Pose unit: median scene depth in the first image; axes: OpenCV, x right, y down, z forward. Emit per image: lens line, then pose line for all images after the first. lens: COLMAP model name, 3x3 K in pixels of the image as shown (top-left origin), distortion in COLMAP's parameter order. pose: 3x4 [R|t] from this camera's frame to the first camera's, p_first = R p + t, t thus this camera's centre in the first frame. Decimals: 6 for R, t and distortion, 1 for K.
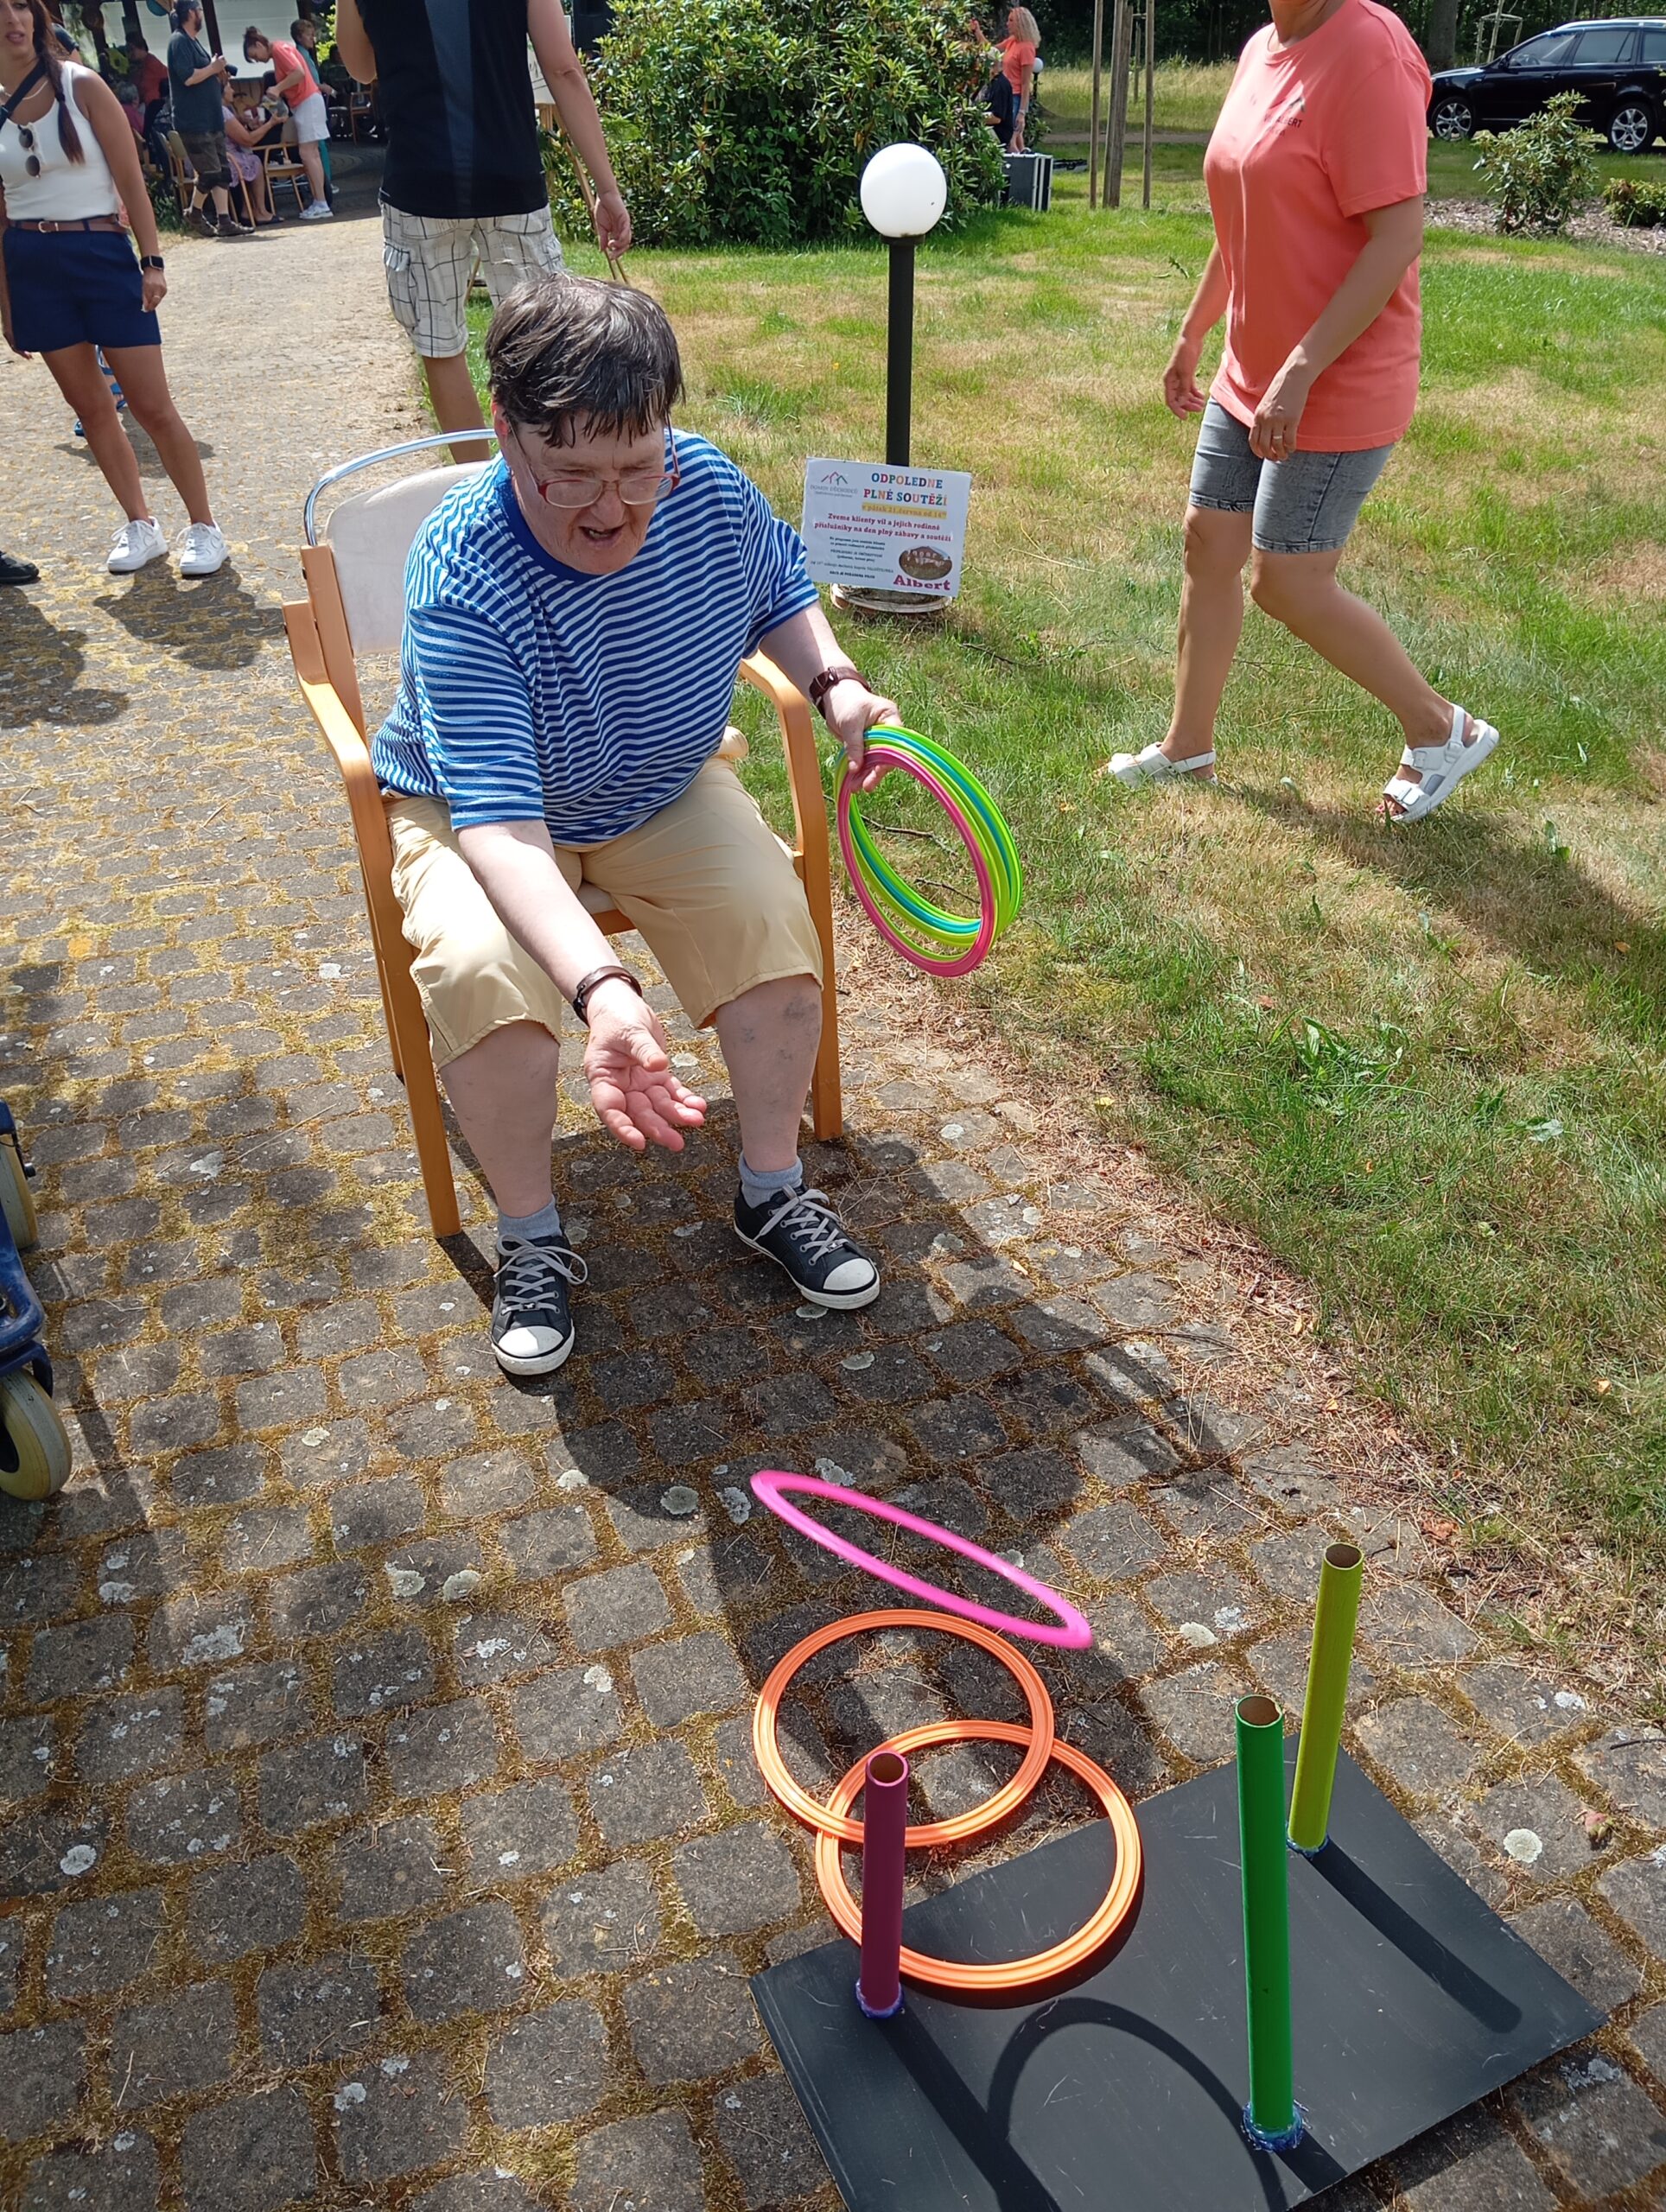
lens RADIAL K [[1859.9, 0, 833.3], [0, 1859.9, 1111.5], [0, 0, 1]] dist [0.063095, -0.135519]
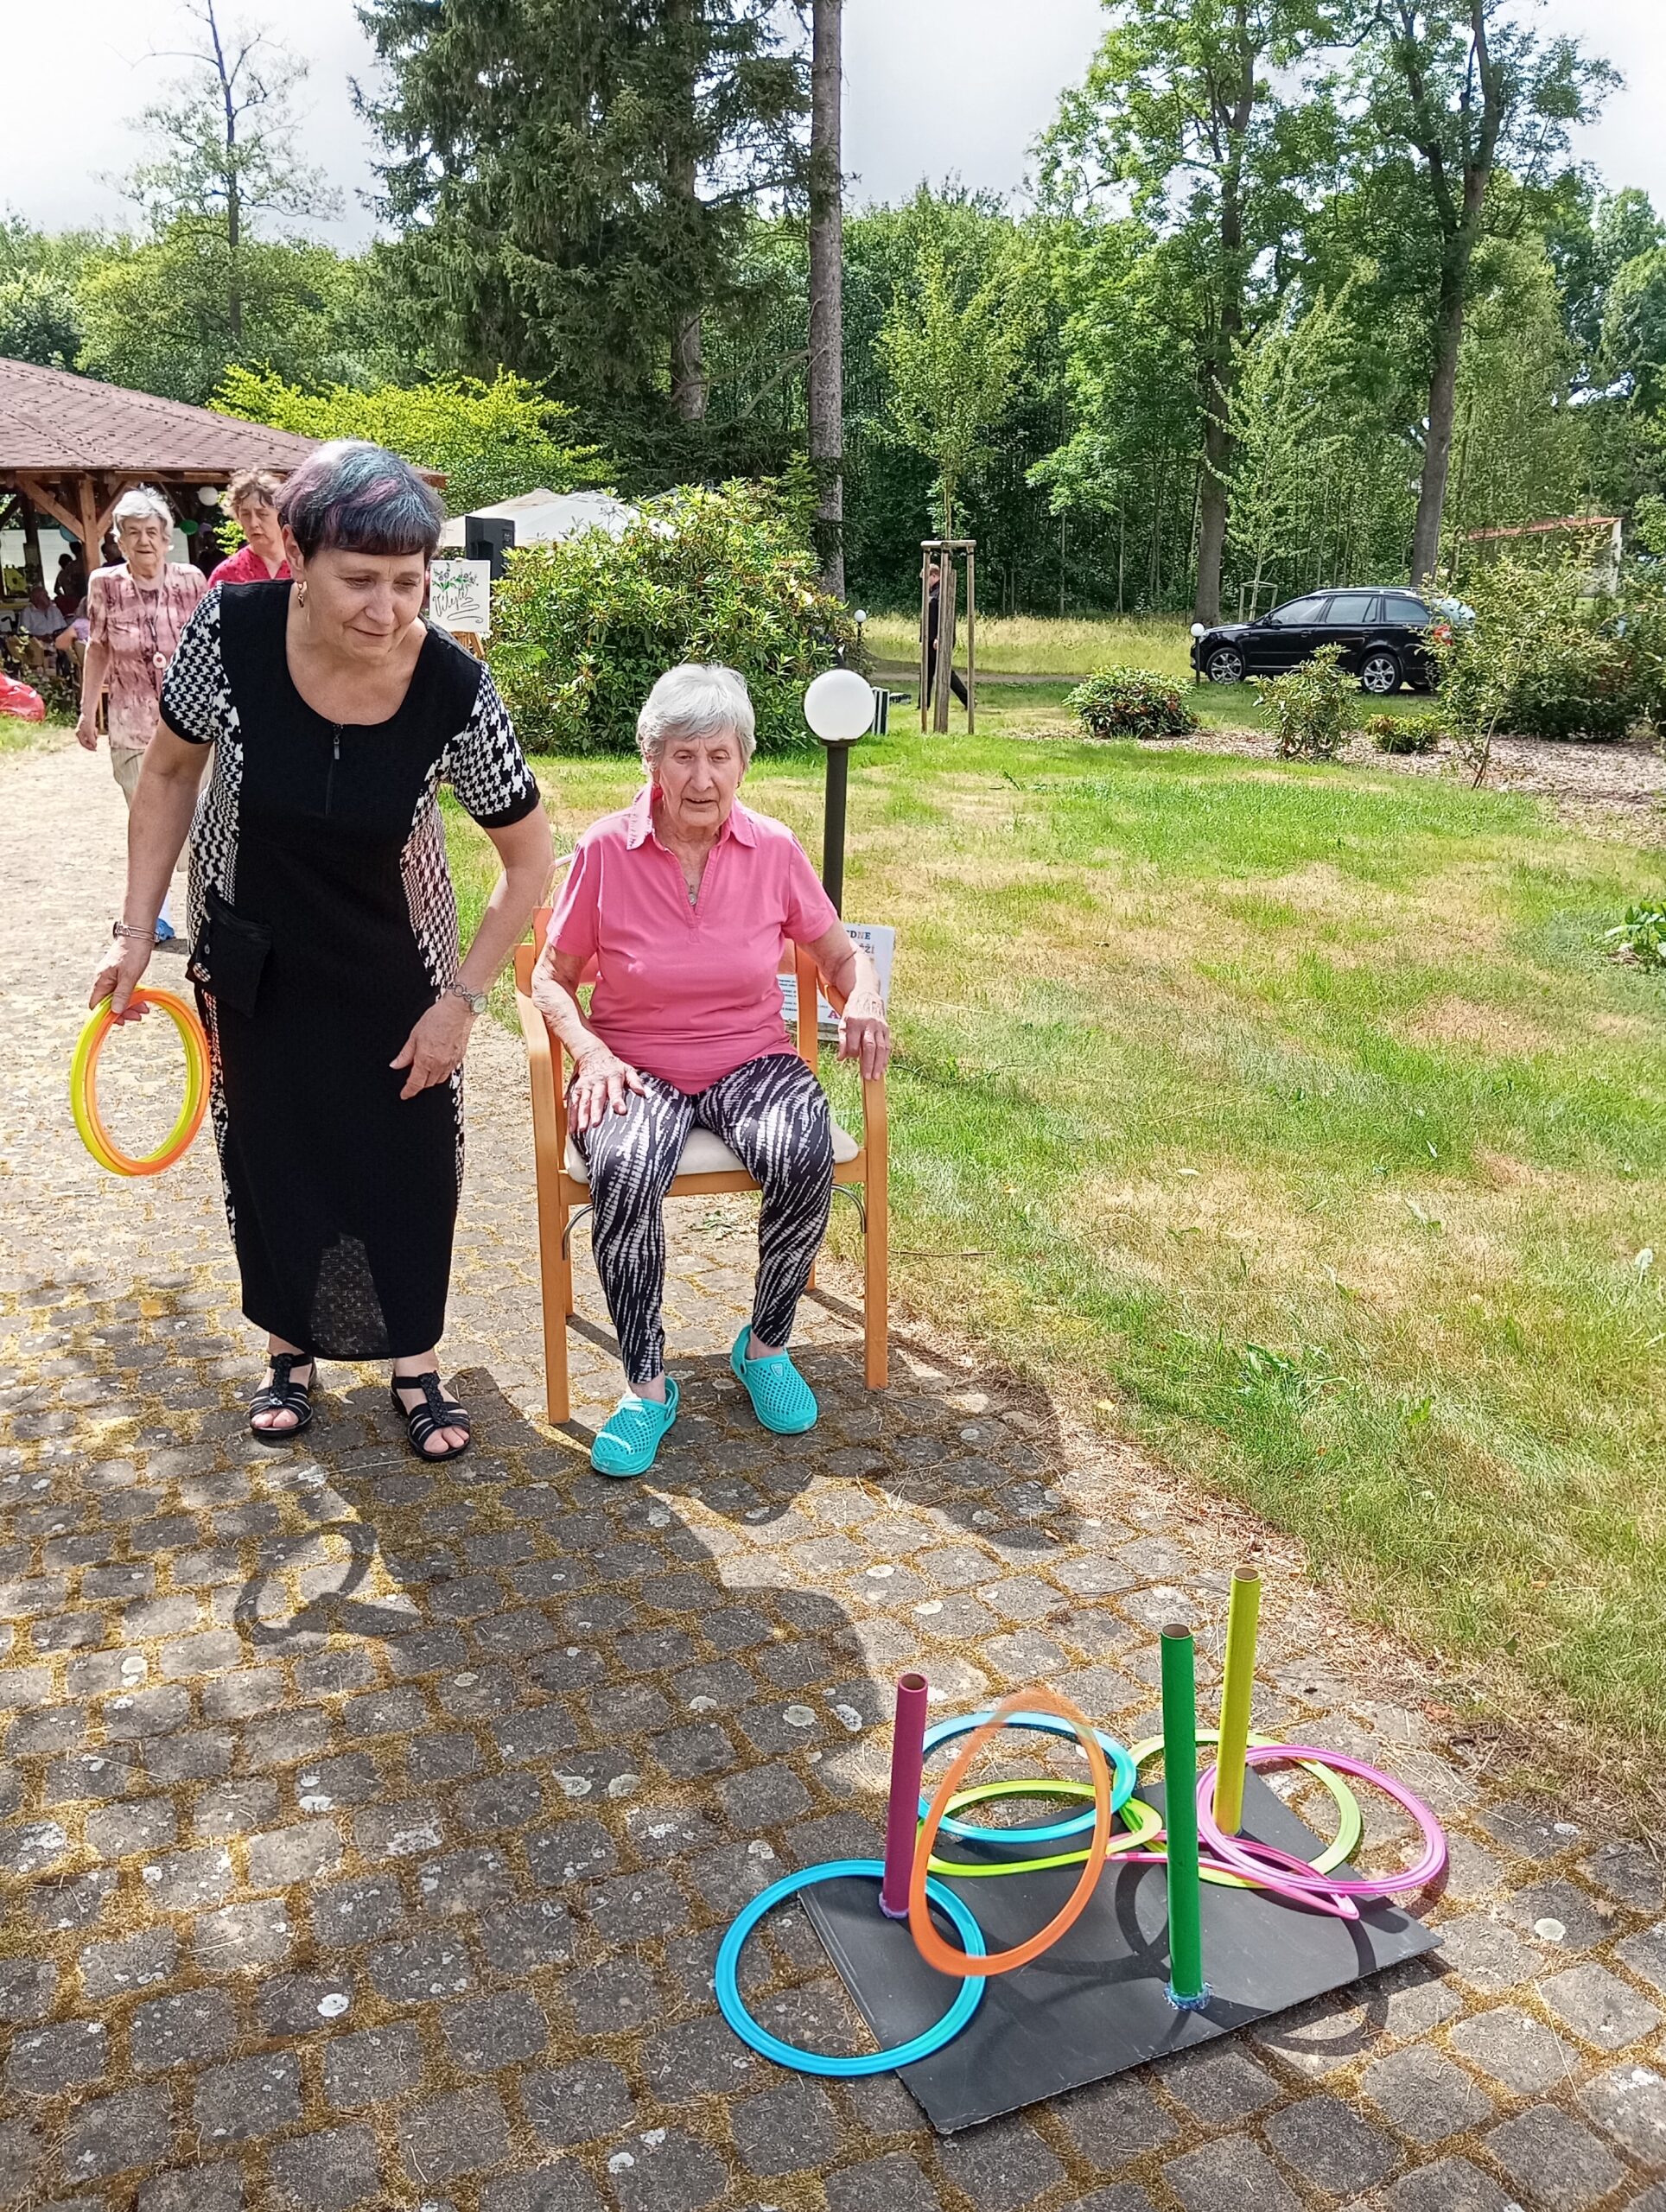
lens RADIAL K [[1859.9, 0, 849.5], [0, 1859.9, 1115.1], [0, 0, 1]] dist [0.063095, -0.135519]
pose [[0.994933, 0.002345, 0.100511, -0.057513], [0.022356, 0.969538, -0.243917, 0.044542], [-0.098021, 0.244928, 0.964574, -0.072067]]
